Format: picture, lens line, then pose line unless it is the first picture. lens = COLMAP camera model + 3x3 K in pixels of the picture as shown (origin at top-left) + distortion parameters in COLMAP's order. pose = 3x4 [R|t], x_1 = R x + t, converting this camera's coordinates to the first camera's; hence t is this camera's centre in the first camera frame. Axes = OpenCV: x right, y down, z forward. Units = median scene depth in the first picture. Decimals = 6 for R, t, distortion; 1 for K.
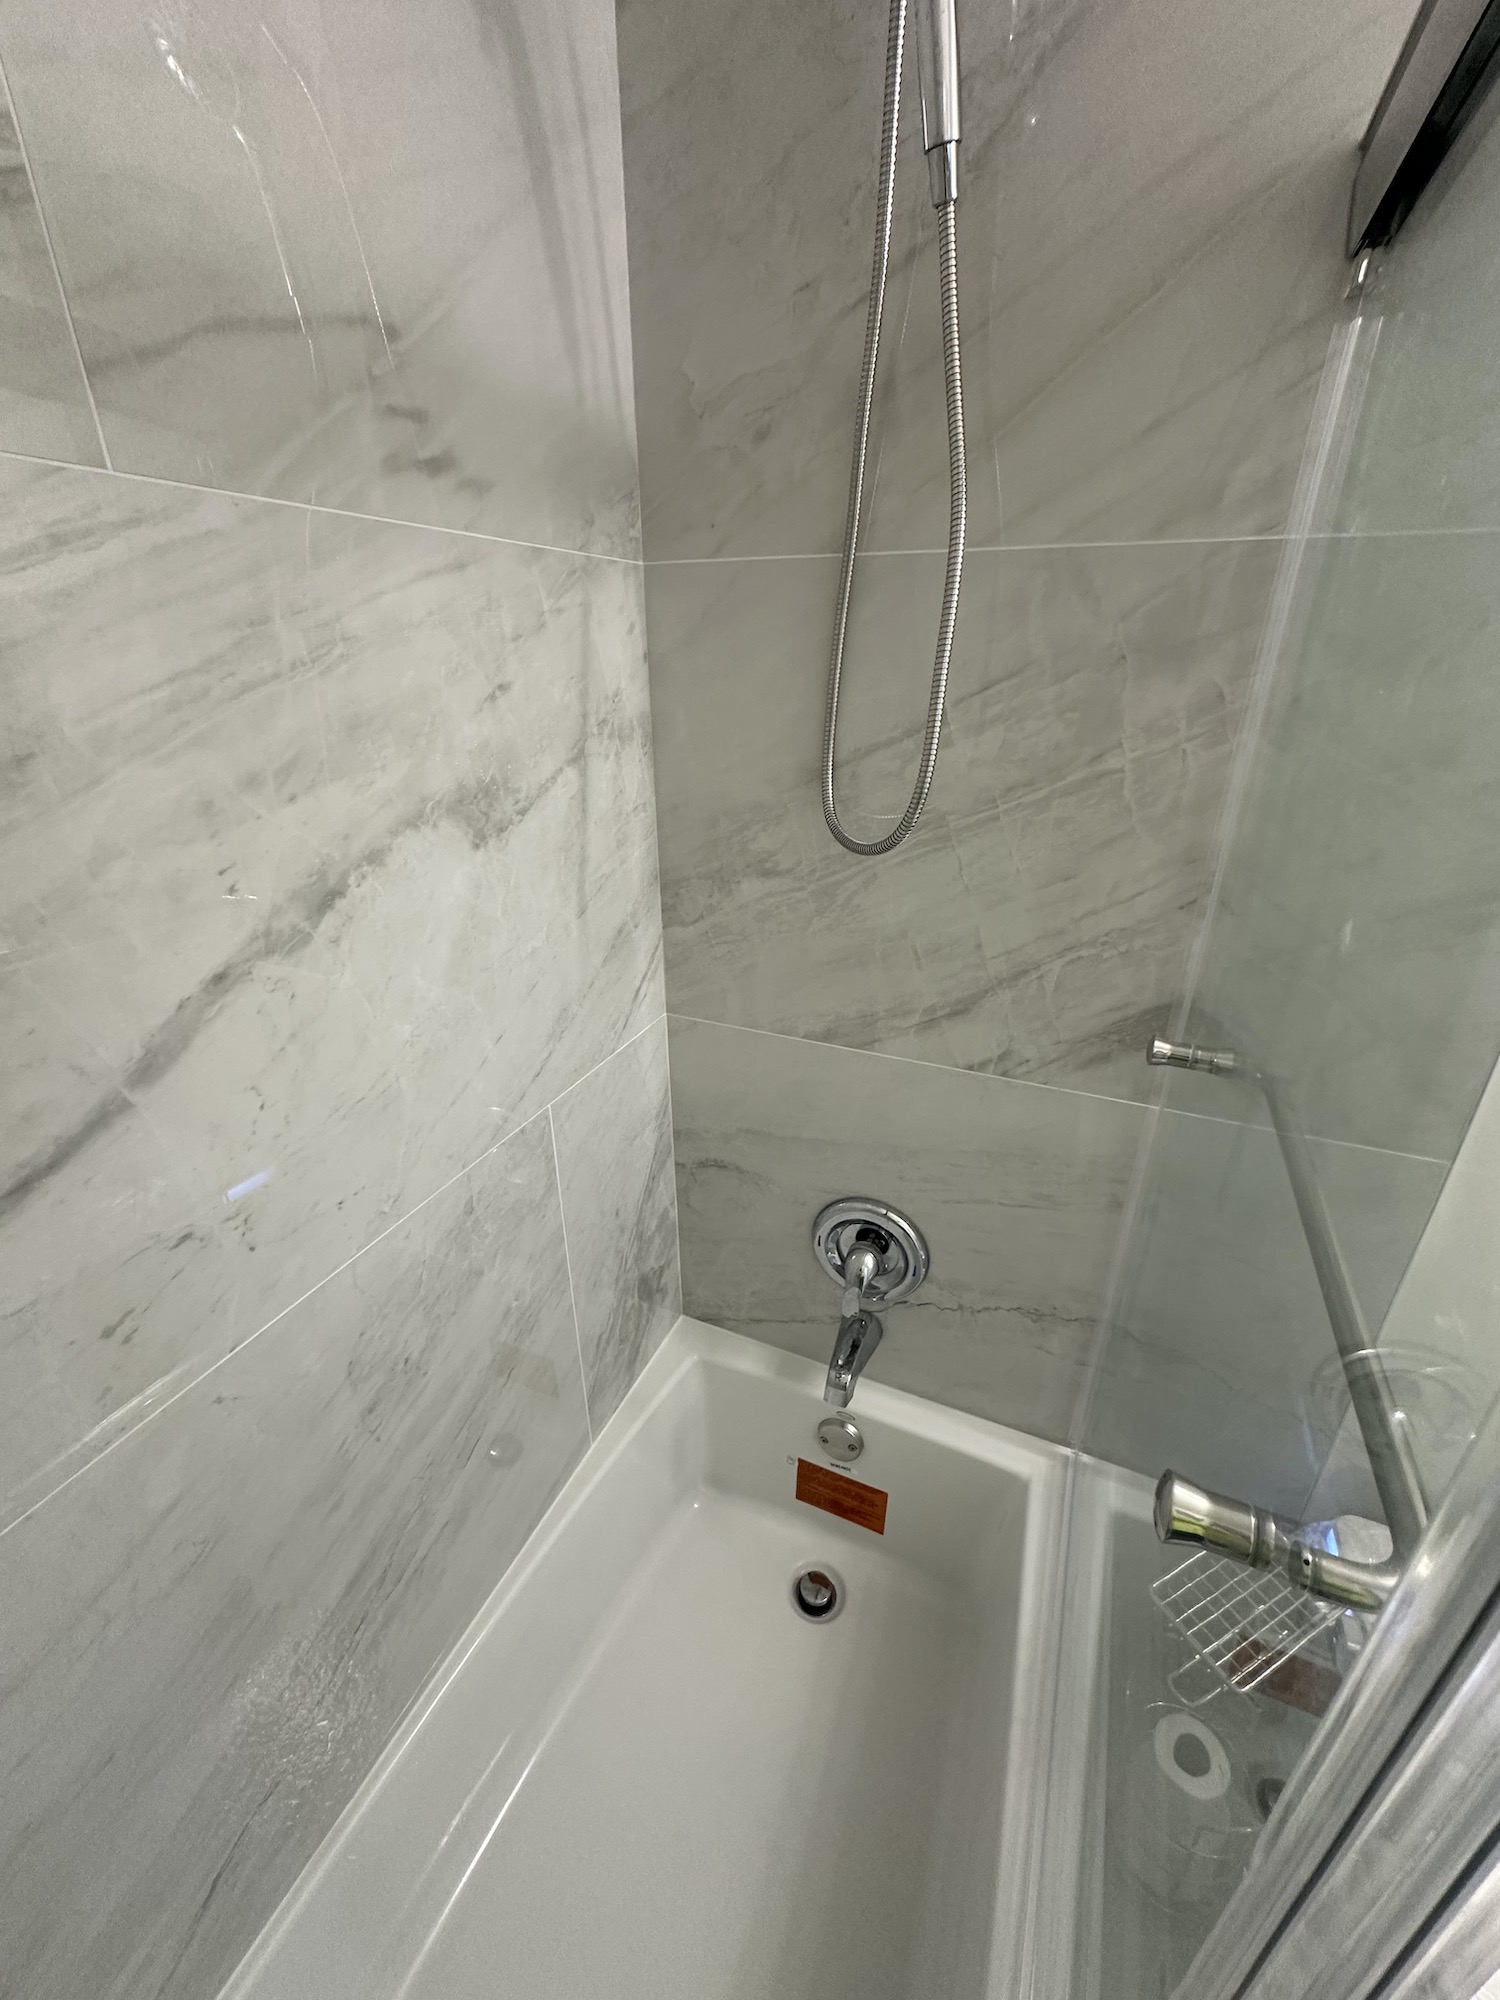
lens RADIAL K [[798.3, 0, 751.1], [0, 798.3, 1004.6], [0, 0, 1]] dist [-0.004720, 0.000941]
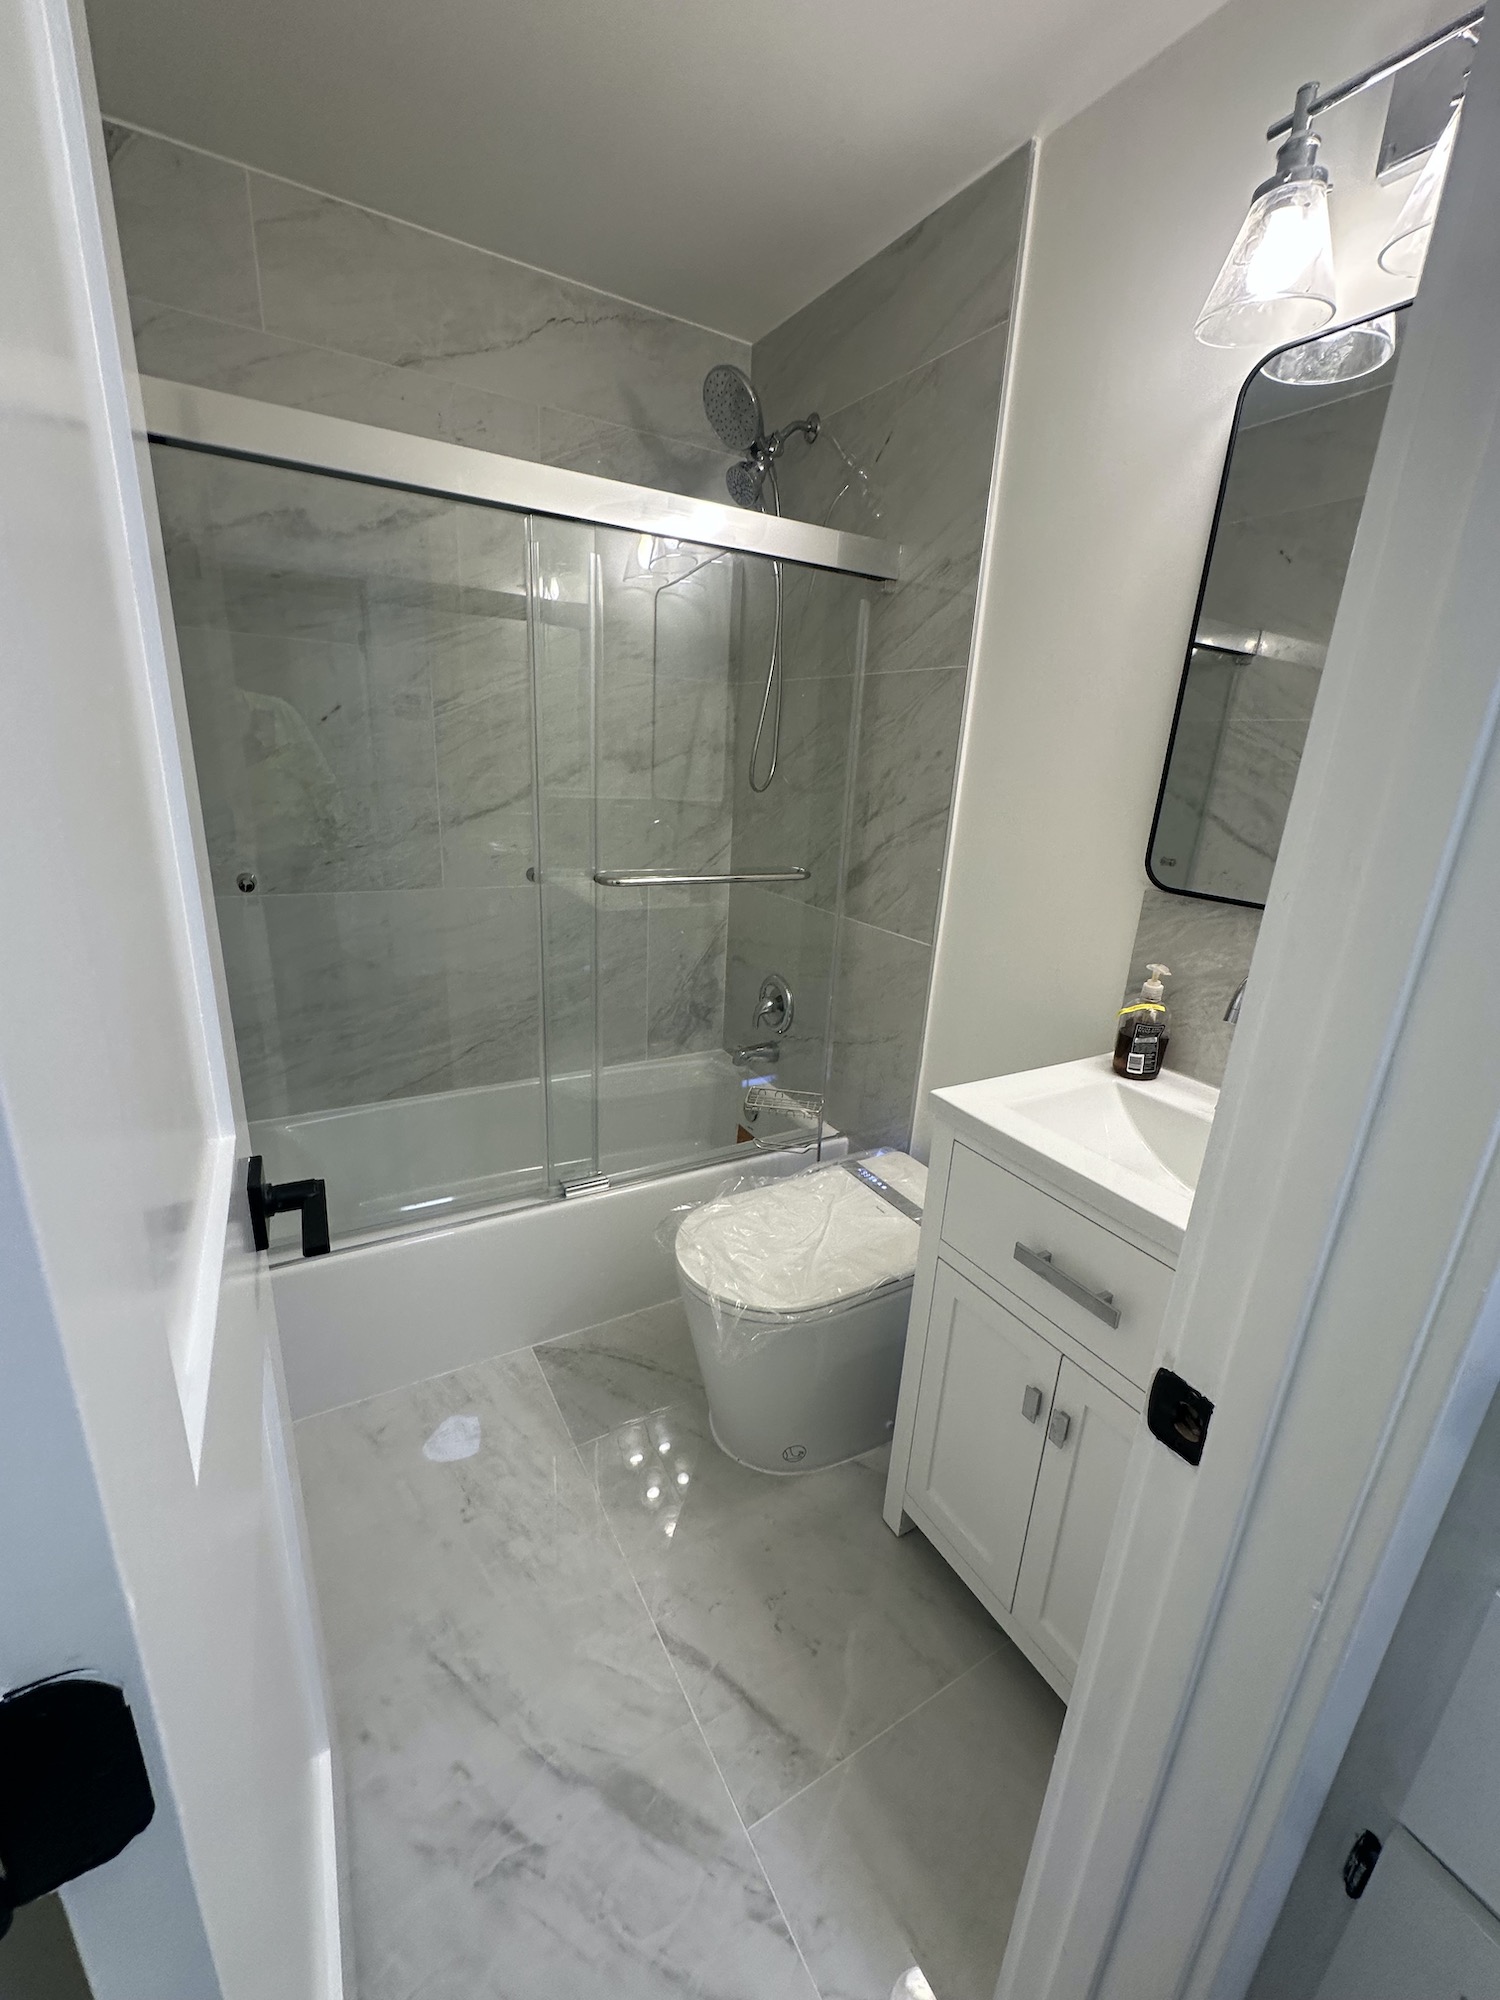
lens RADIAL K [[798.3, 0, 750.7], [0, 798.3, 1001.7], [0, 0, 1]] dist [-0.004720, 0.000941]
pose [[0.804067, 0.218623, -0.552883, 1.684901], [-0.289445, 0.956236, -0.042826, 0.566027], [0.519324, 0.194464, 0.832158, -0.993671]]
